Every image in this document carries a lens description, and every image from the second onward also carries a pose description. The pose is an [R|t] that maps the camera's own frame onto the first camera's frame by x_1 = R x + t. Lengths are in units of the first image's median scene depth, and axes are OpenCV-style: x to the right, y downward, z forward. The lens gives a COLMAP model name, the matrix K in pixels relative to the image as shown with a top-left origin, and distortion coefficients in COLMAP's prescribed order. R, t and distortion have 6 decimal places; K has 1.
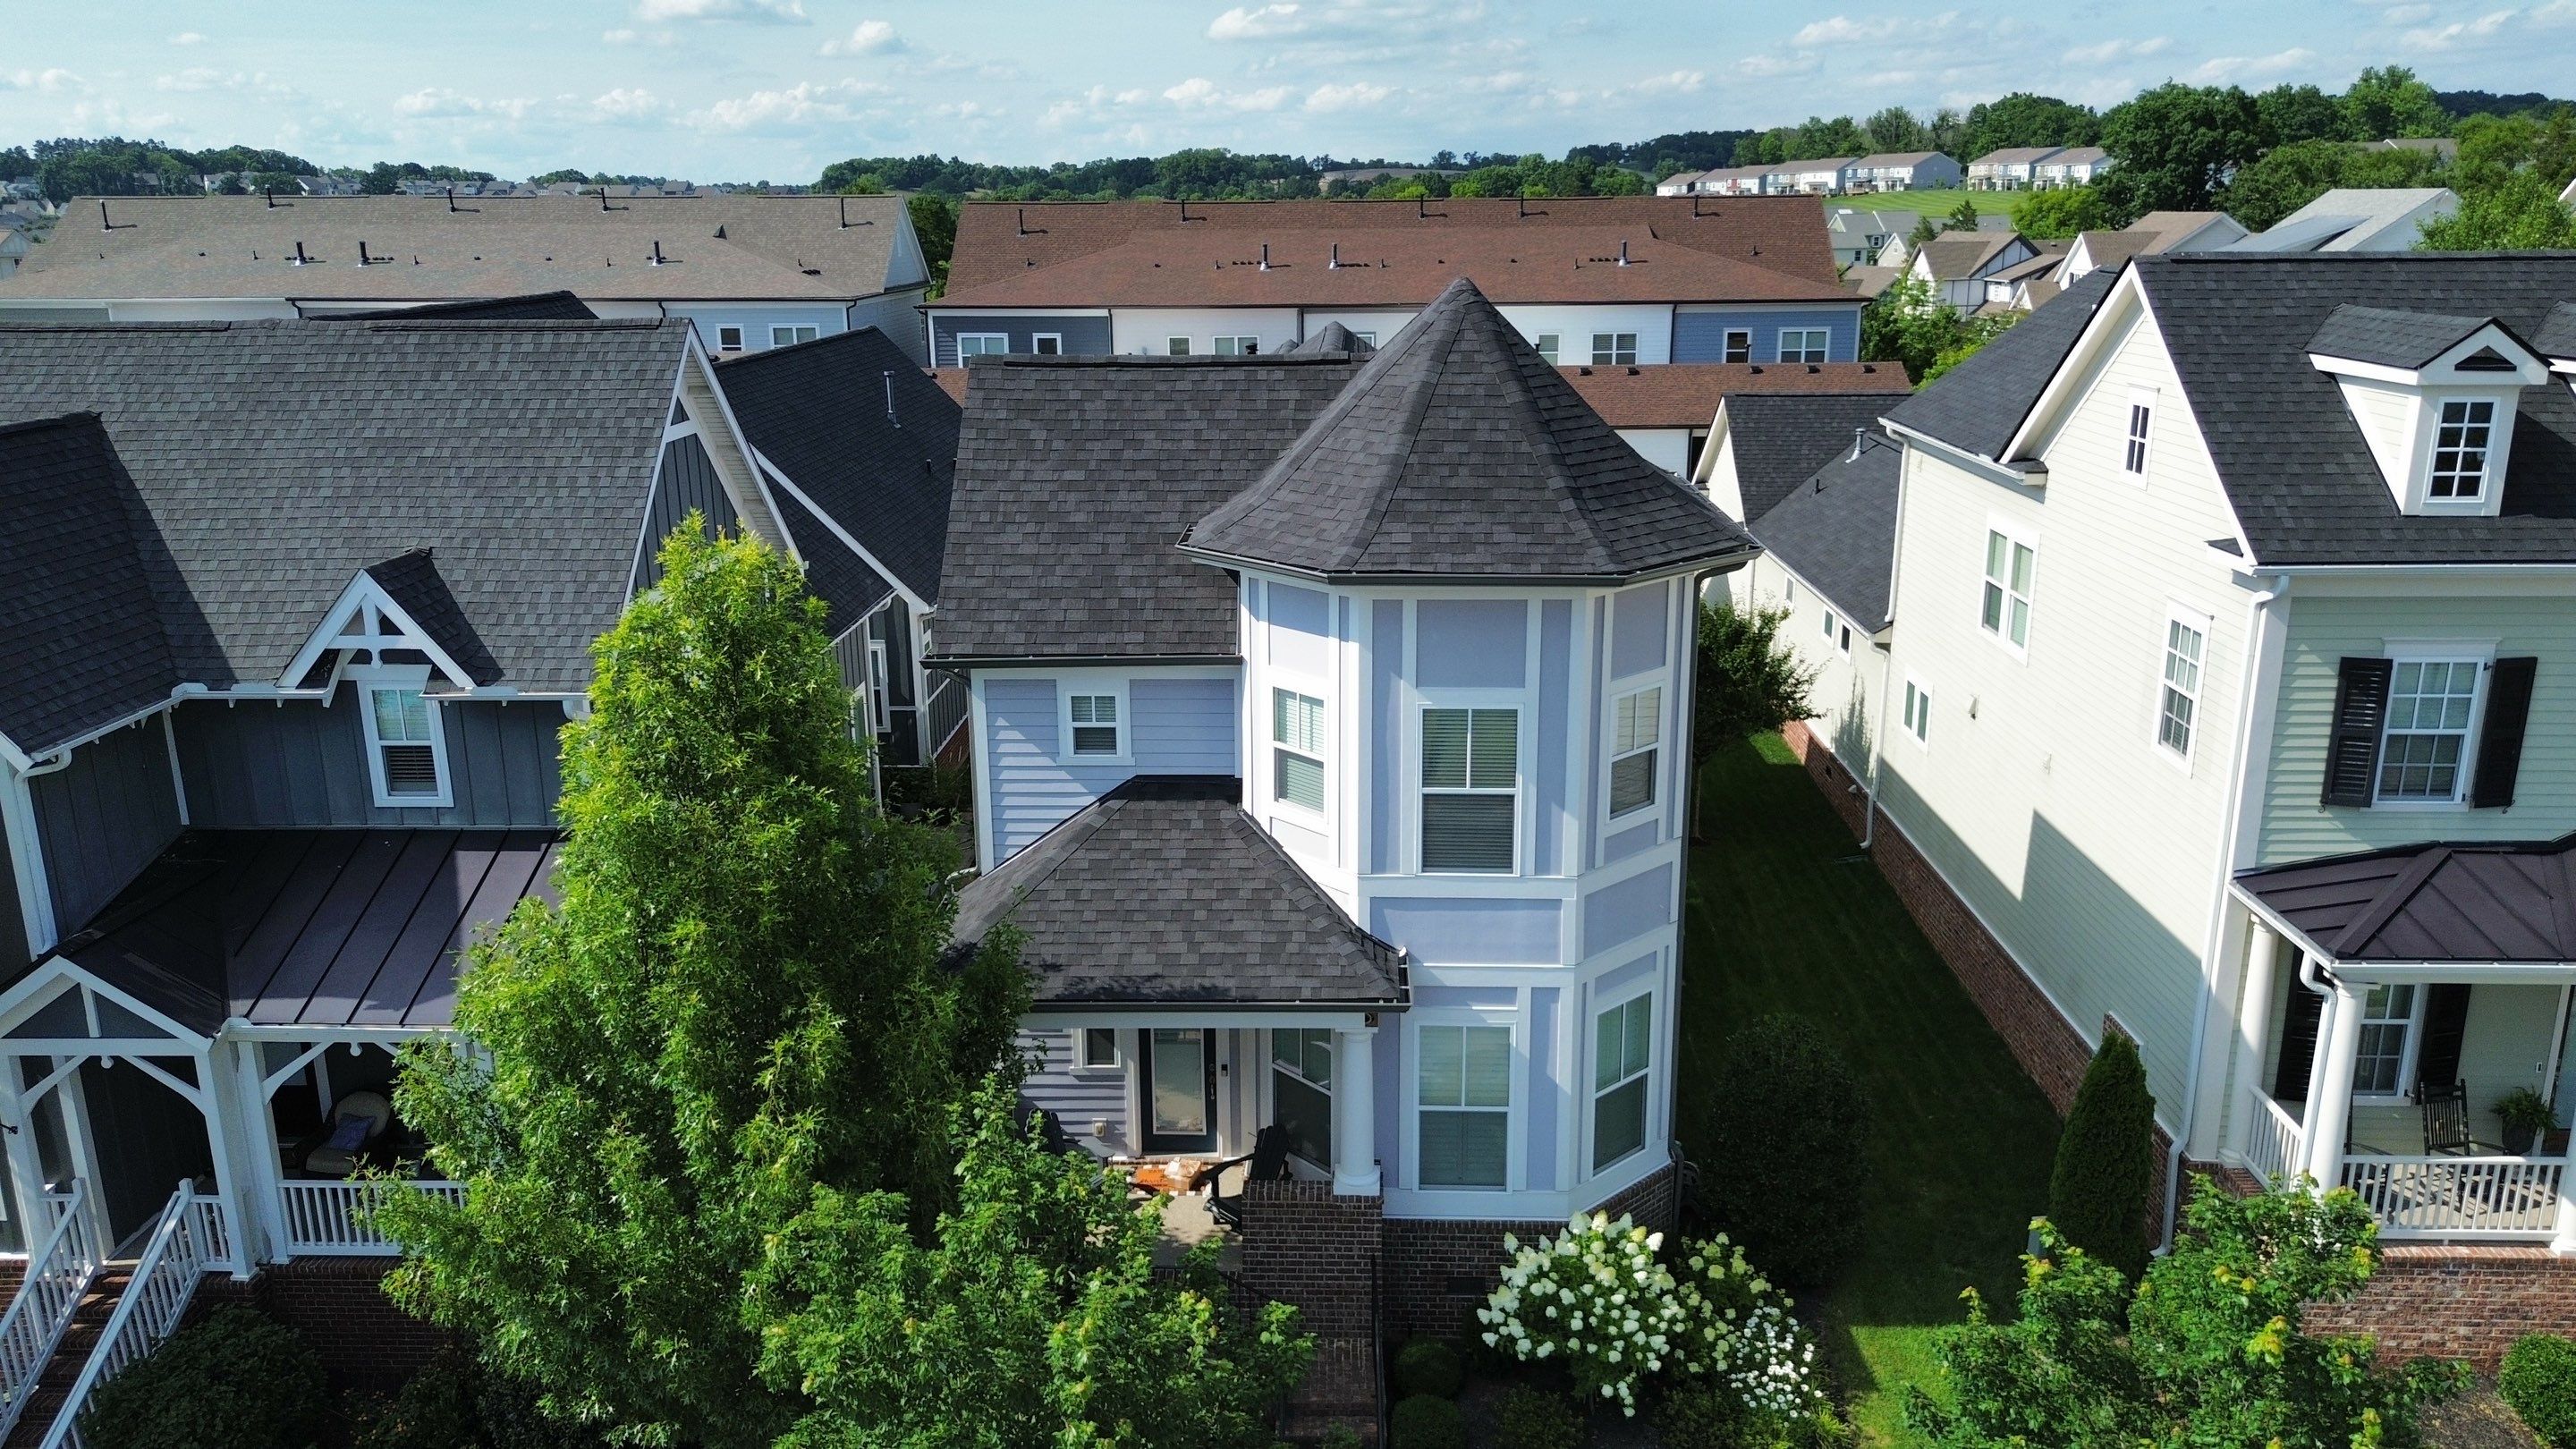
lens RADIAL K [[1824.1, 0, 1293.3], [0, 1824.1, 714.1], [0, 0, 1]] dist [0.093261, -0.106983]
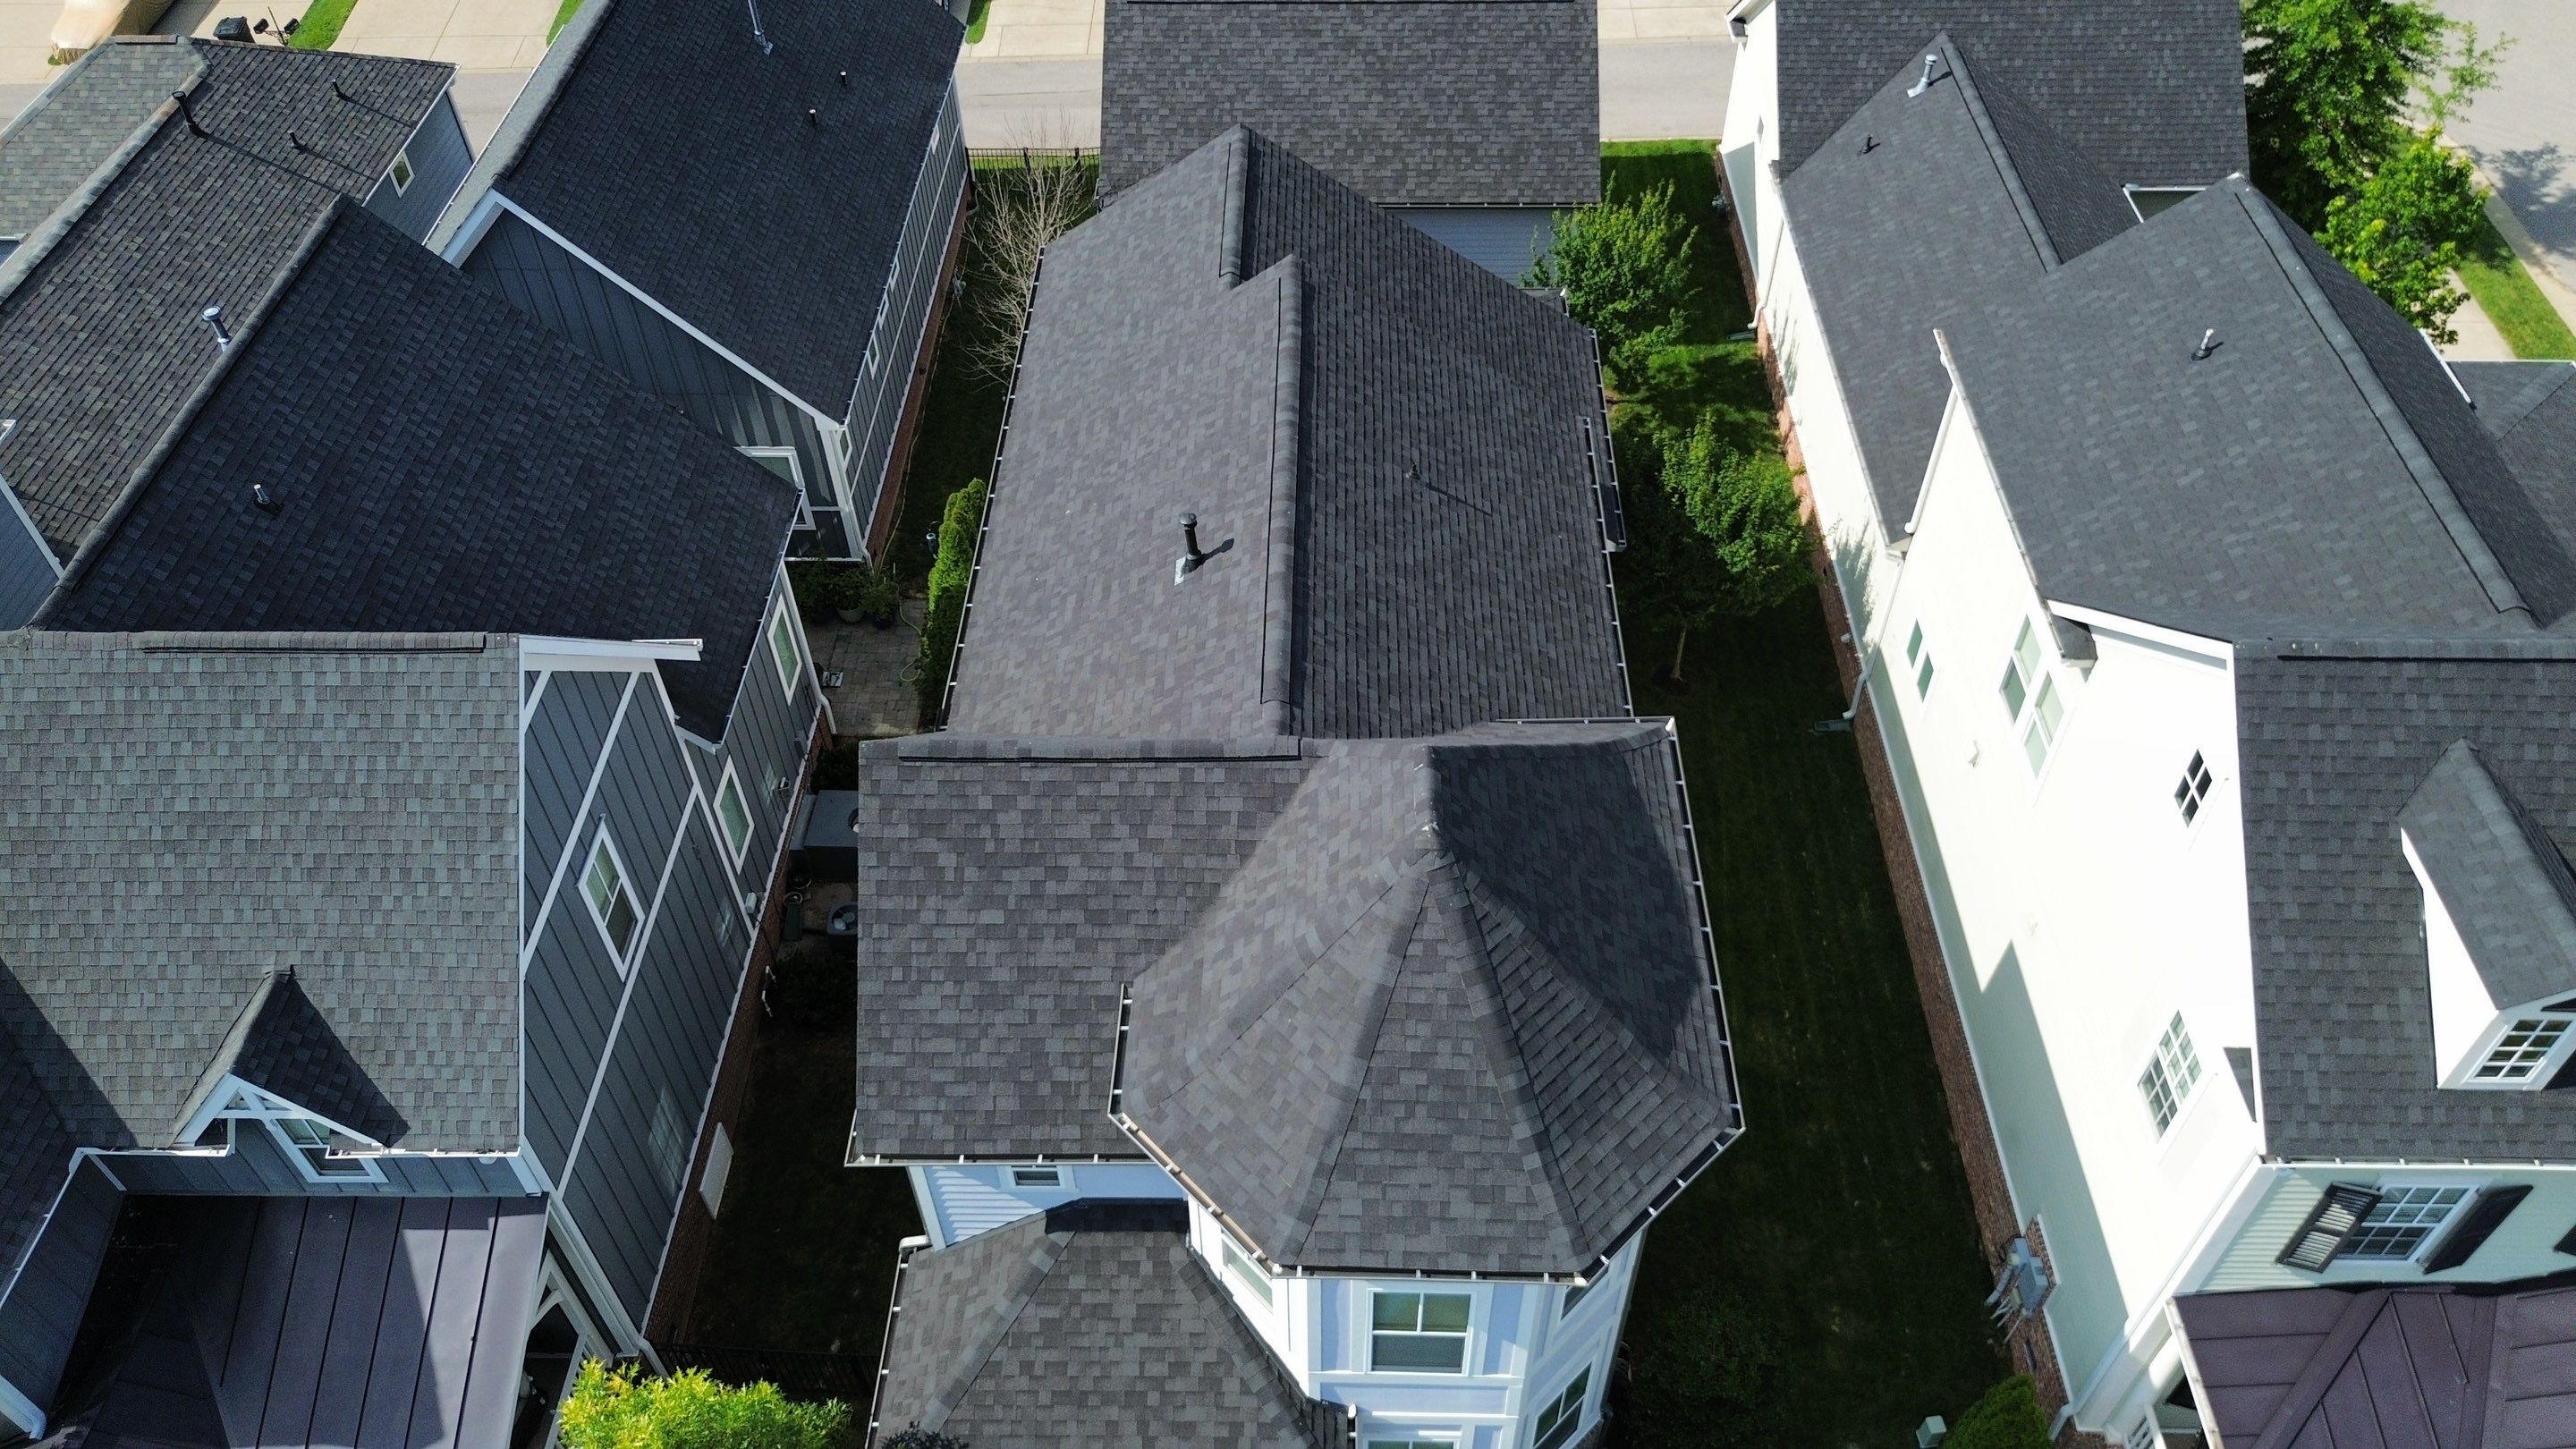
lens RADIAL K [[1839.9, 0, 1290.9], [0, 1839.9, 636.2], [0, 0, 1]] dist [0.088463, -0.093532]
pose [[0.999913, -0.012592, 0.003879, 0.024909], [0.008830, 0.858902, 0.512064, -0.718431], [-0.009780, -0.511985, 0.858939, 0.295617]]
